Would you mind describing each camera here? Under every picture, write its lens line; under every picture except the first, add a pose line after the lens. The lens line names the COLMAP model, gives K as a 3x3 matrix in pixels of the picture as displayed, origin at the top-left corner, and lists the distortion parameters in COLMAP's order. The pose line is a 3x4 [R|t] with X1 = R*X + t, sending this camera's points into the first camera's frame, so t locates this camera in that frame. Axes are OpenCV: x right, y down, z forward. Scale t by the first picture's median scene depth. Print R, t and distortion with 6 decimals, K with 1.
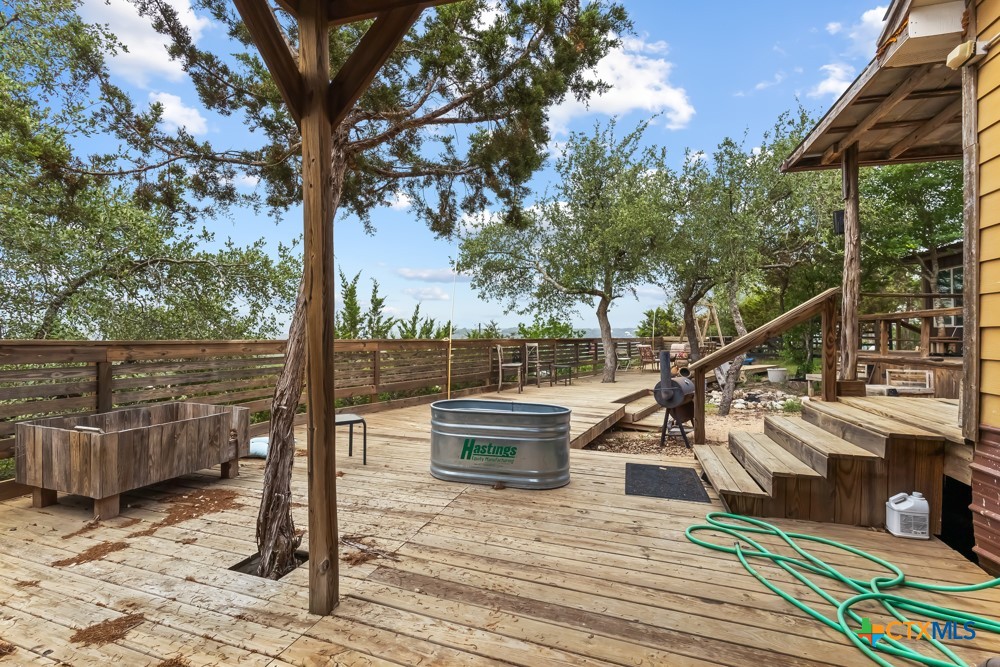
lens RADIAL K [[465.4, 0, 499.4], [0, 465.4, 335.1], [0, 0, 1]] dist [0.000233, 0.001459]
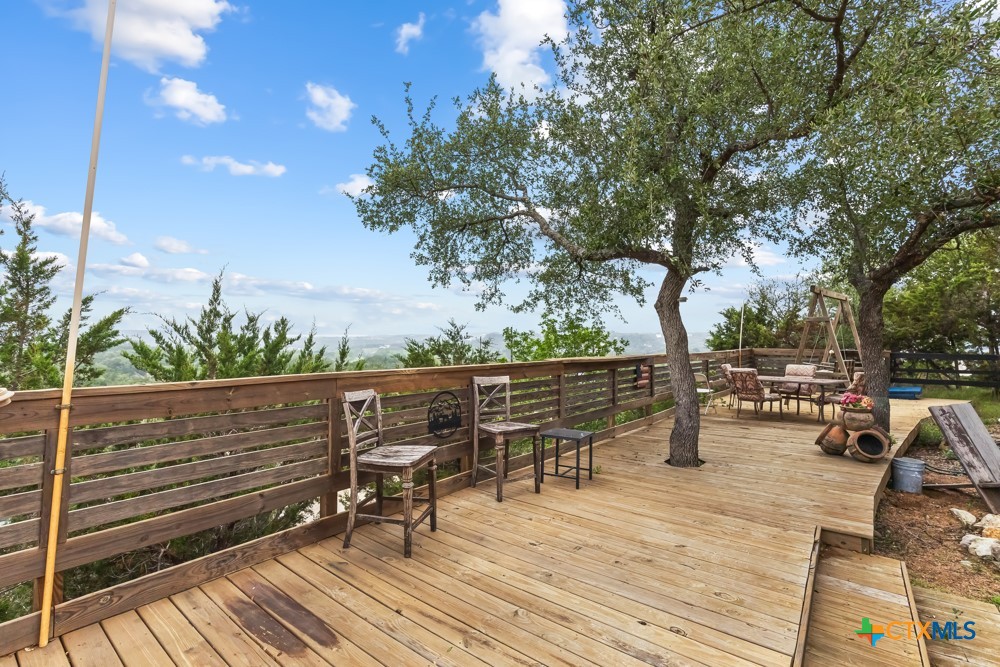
lens RADIAL K [[465.4, 0, 499.4], [0, 465.4, 335.1], [0, 0, 1]] dist [0.000233, 0.001459]
pose [[0.994029, 0.007639, -0.108850, 0.090283], [-0.007989, 0.999964, -0.002784, -0.015413], [0.108825, 0.003637, 0.994054, 0.440745]]
